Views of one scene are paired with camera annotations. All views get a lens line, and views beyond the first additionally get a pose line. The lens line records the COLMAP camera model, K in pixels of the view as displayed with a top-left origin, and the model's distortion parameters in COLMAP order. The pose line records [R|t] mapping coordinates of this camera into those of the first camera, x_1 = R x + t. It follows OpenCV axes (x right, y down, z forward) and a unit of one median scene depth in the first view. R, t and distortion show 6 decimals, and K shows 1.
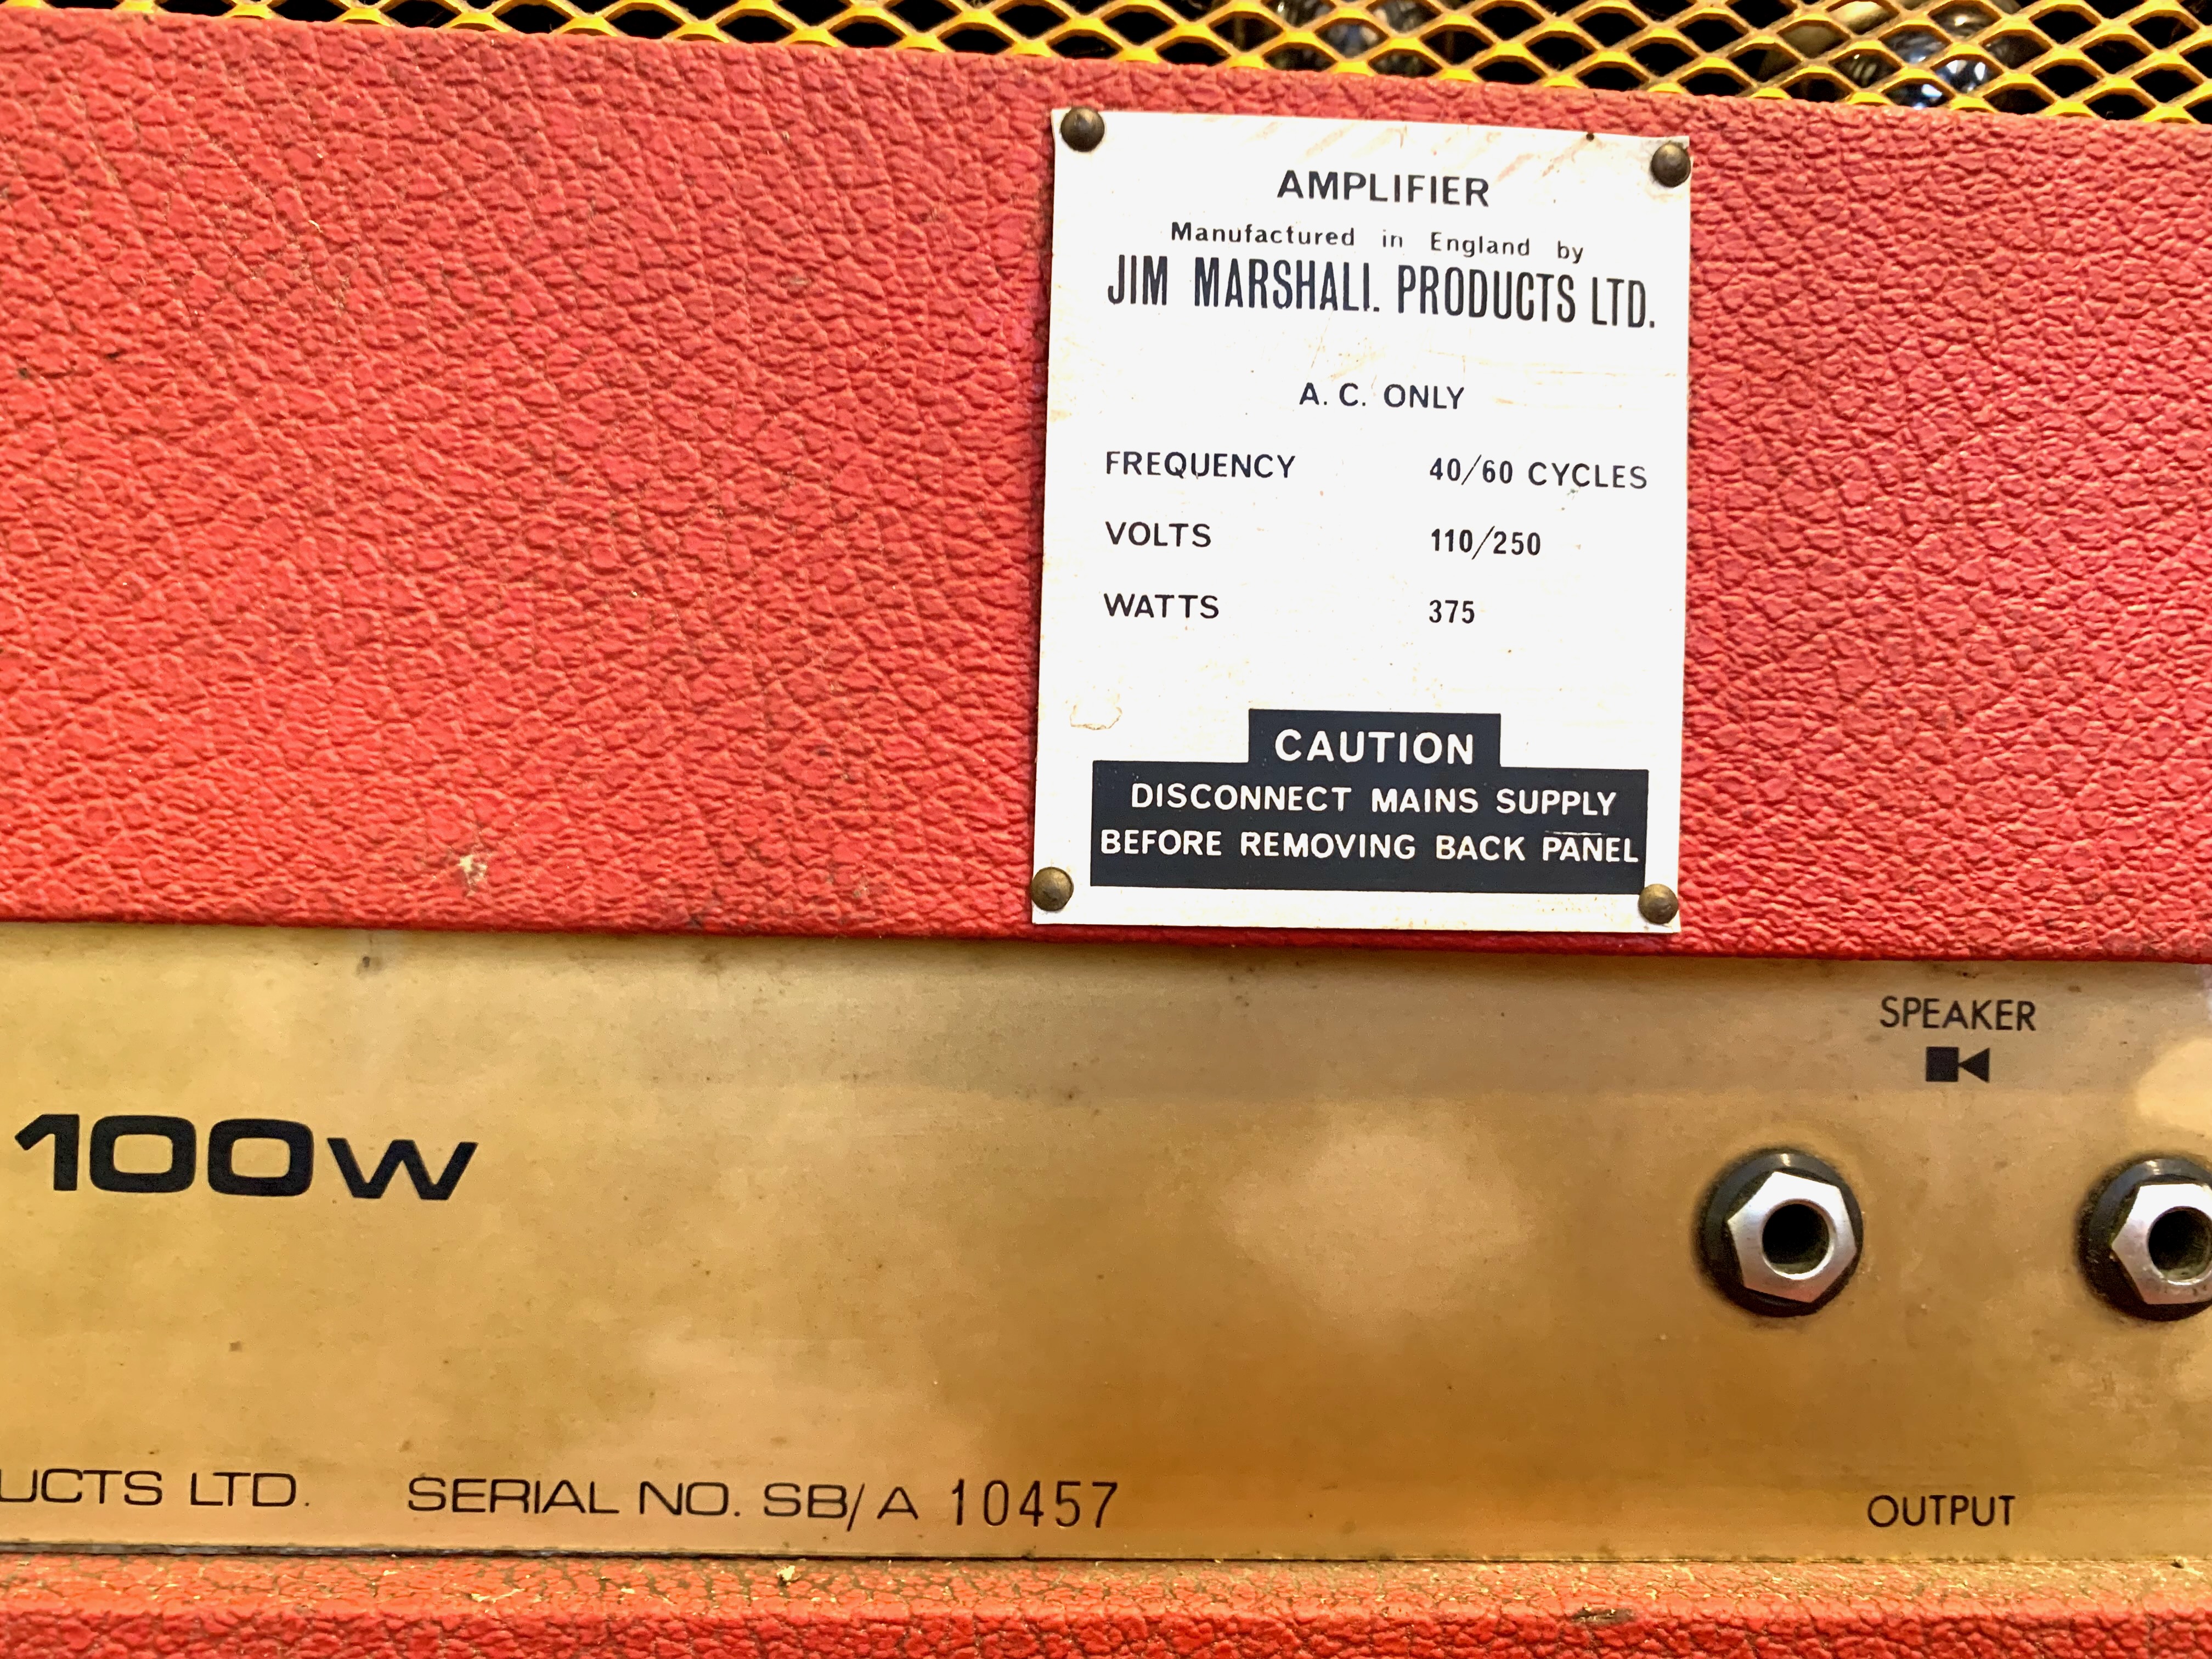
lens RADIAL K [[1722.1, 0, 1106.0], [0, 1722.1, 829.5], [0, 0, 1]] dist [-0.011062, -0.002898]
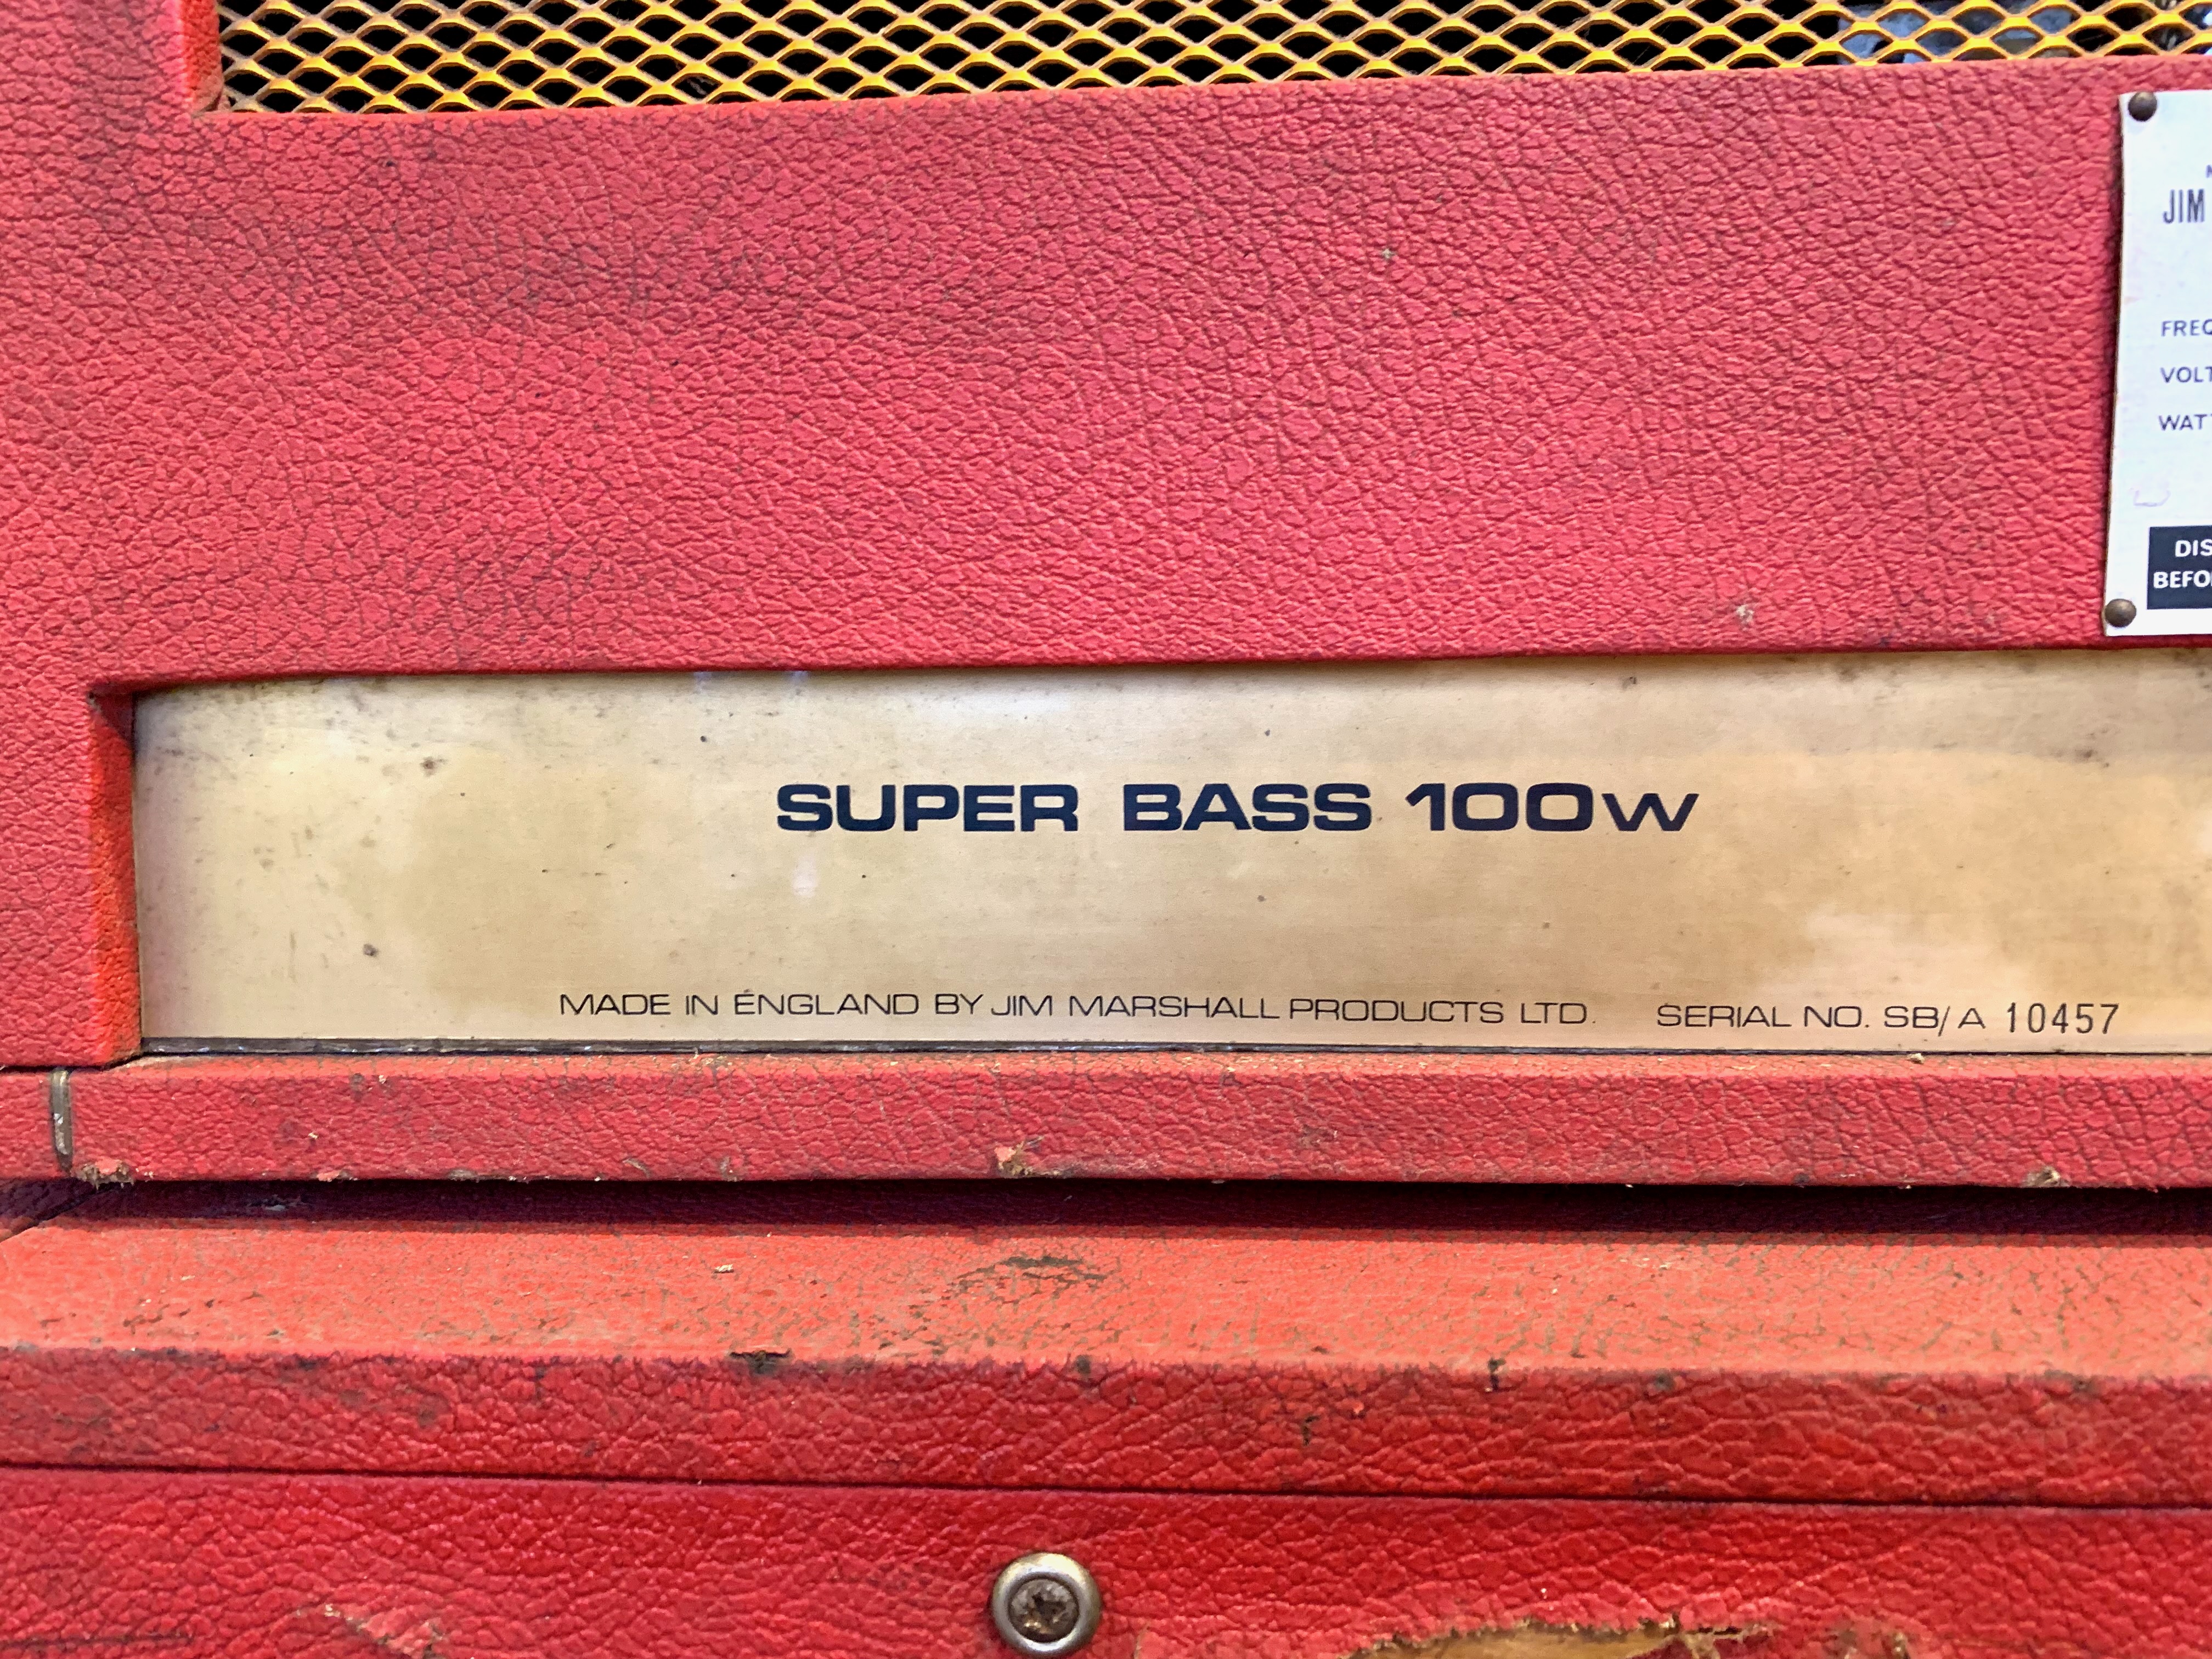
lens RADIAL K [[1682.1, 0, 1111.8], [0, 1682.1, 795.8], [0, 0, 1]] dist [0.001079, -0.004119]
pose [[0.992738, -0.029396, -0.116646, -0.756551], [0.039059, 0.995913, 0.081436, 0.039857], [0.113775, -0.085401, 0.989829, -0.614246]]
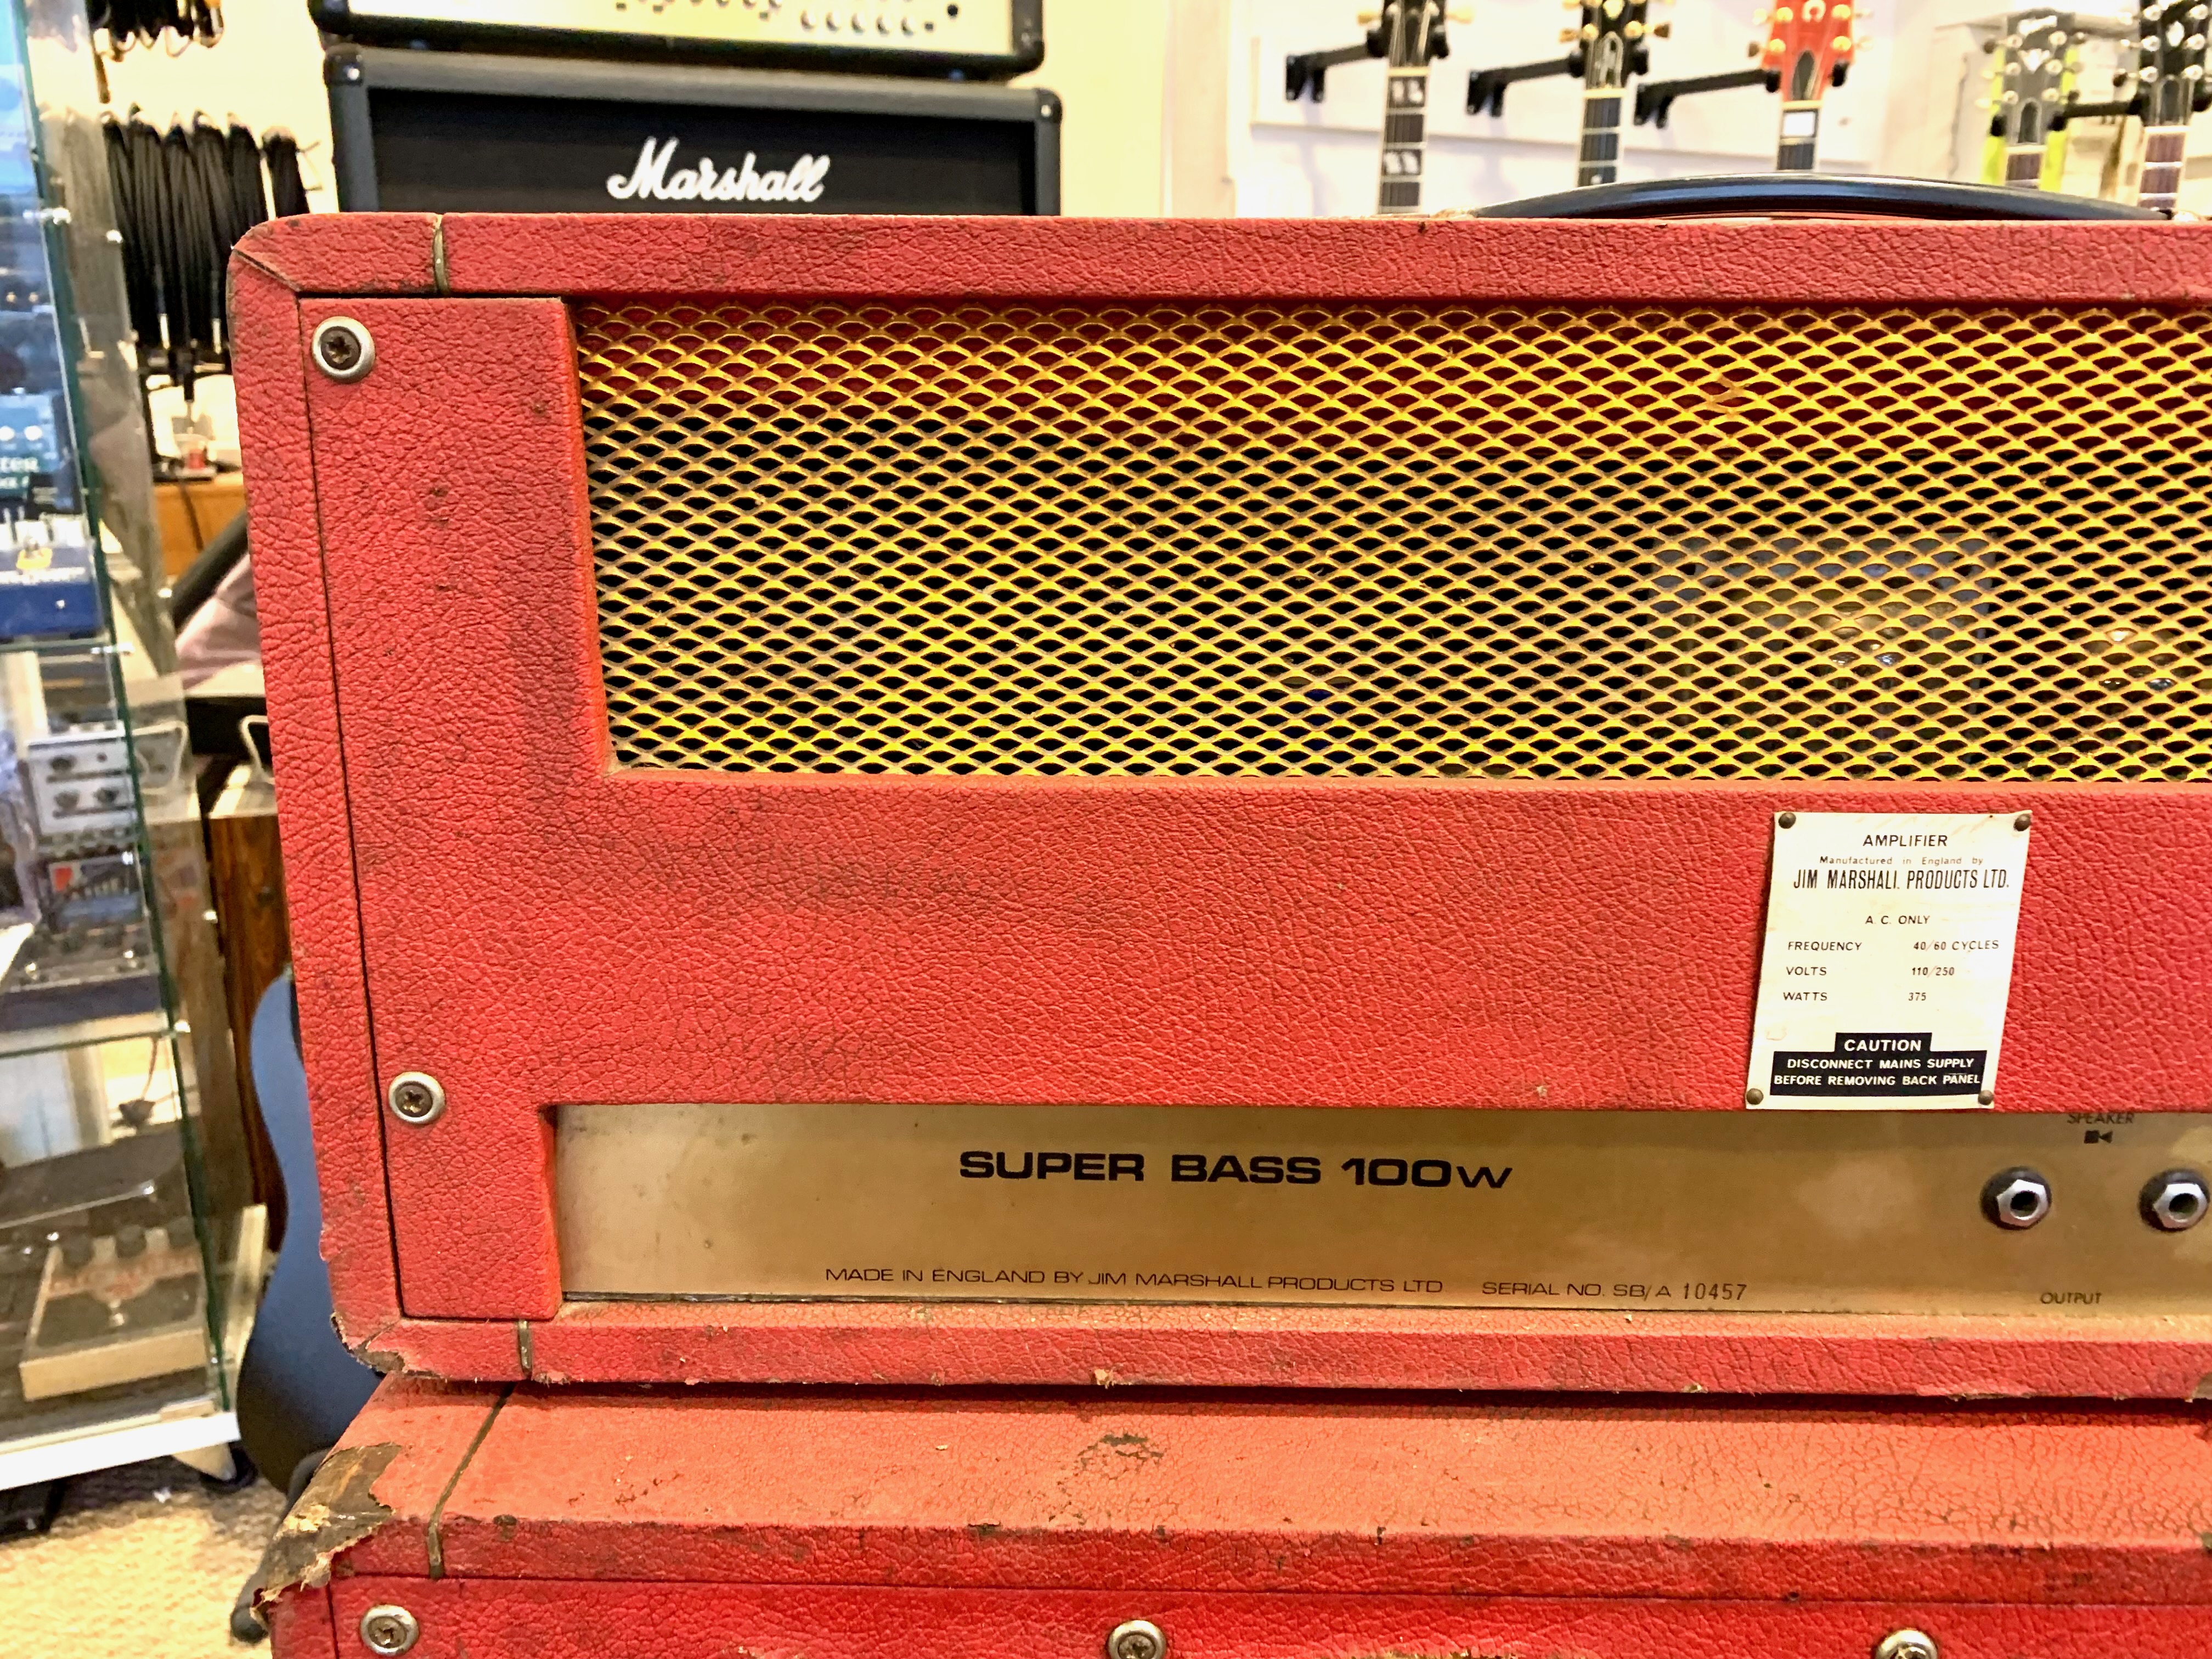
lens RADIAL K [[1661.9, 0, 1103.7], [0, 1661.9, 794.6], [0, 0, 1]] dist [0.006440, -0.002142]
pose [[0.997536, -0.004427, -0.070017, -0.856897], [0.021248, 0.970201, 0.241370, -1.064641], [0.066862, -0.242263, 0.967904, -1.462257]]
